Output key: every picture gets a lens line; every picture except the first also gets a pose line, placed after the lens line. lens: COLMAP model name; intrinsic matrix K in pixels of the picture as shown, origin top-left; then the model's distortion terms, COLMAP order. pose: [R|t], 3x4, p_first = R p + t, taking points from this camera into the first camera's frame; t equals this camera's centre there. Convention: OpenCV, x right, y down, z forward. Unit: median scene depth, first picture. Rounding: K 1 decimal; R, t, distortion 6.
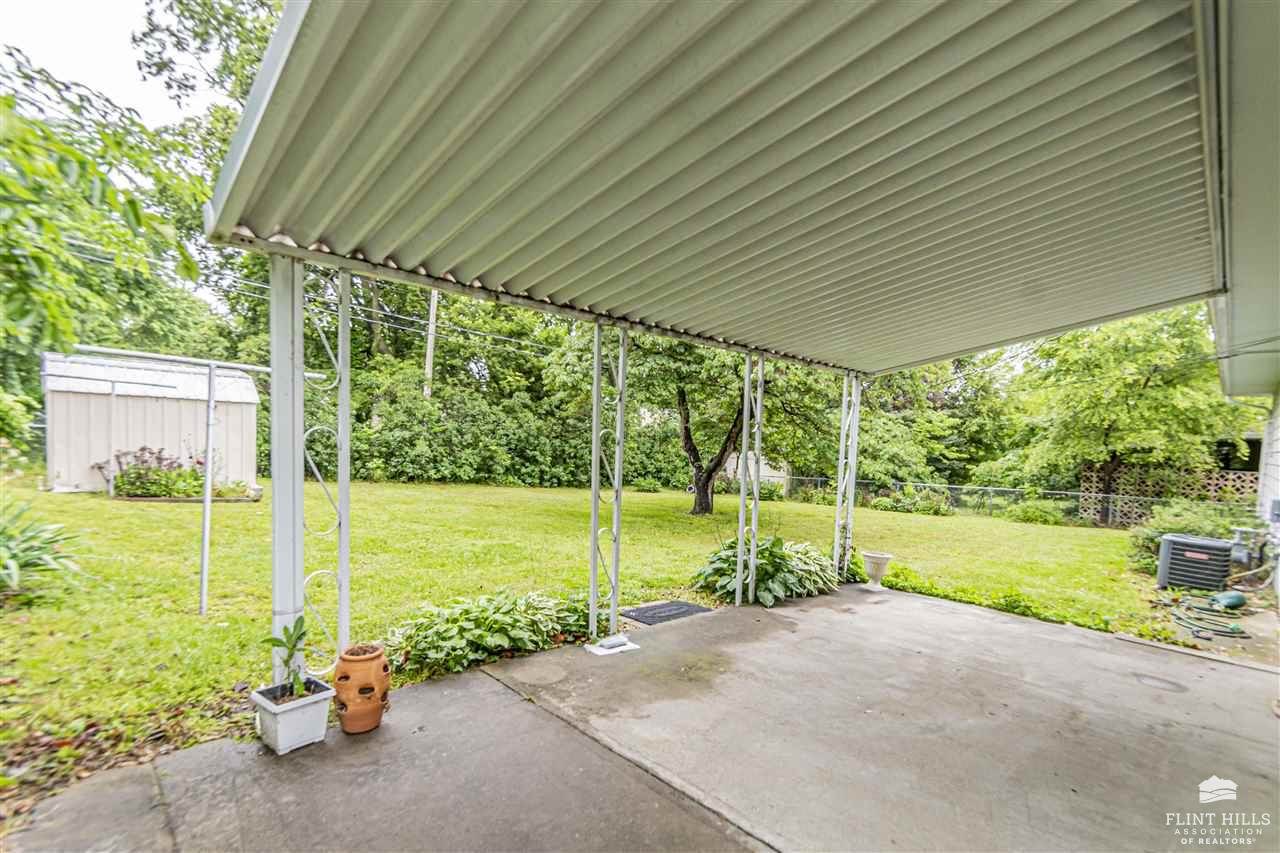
lens RADIAL K [[560.3, 0, 637.0], [0, 560.3, 466.0], [0, 0, 1]] dist [0.002529, 0.001876]
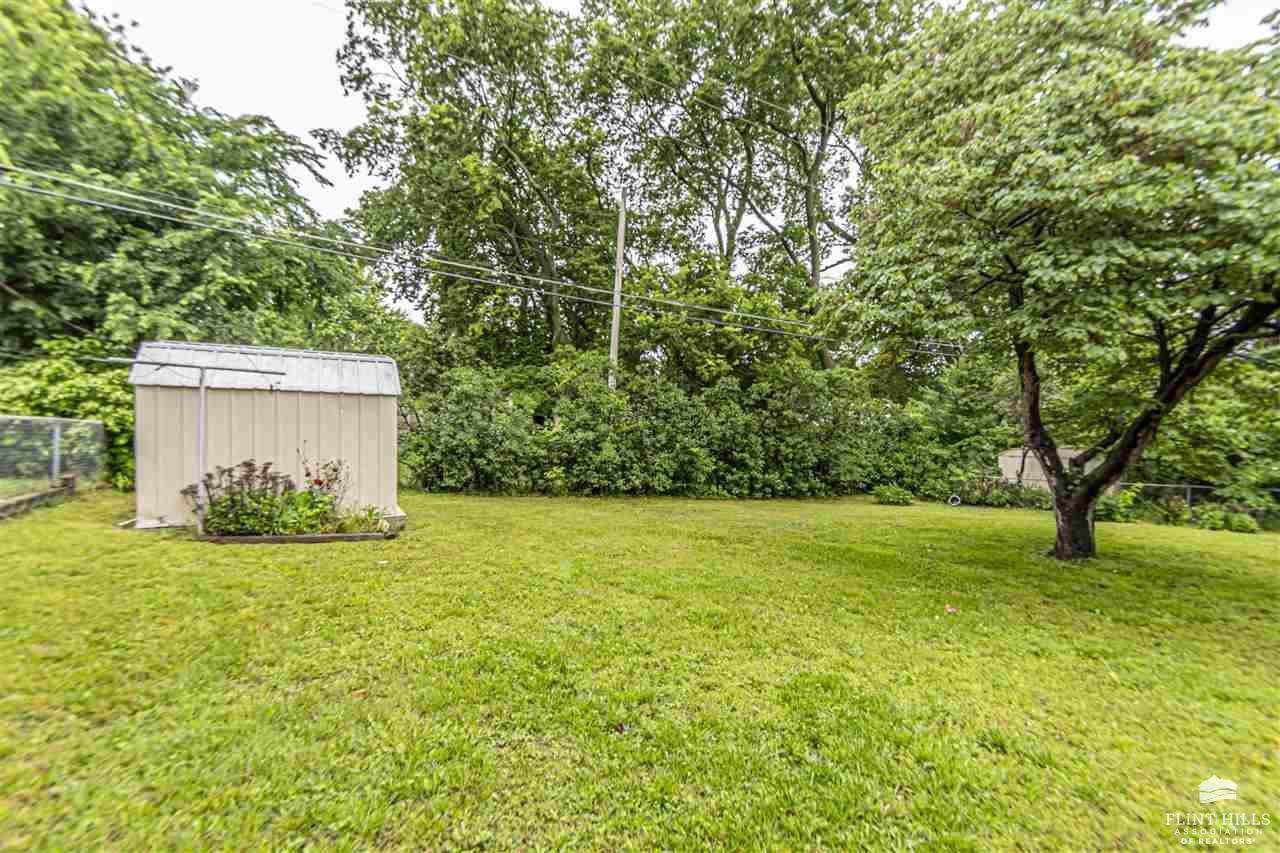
lens RADIAL K [[560.3, 0, 641.3], [0, 560.3, 430.4], [0, 0, 1]] dist [0.002529, 0.001876]
pose [[0.957539, -0.033103, -0.286396, -0.099986], [0.014954, 0.997752, -0.065328, -0.009408], [0.287915, 0.058272, 0.955881, 0.228191]]
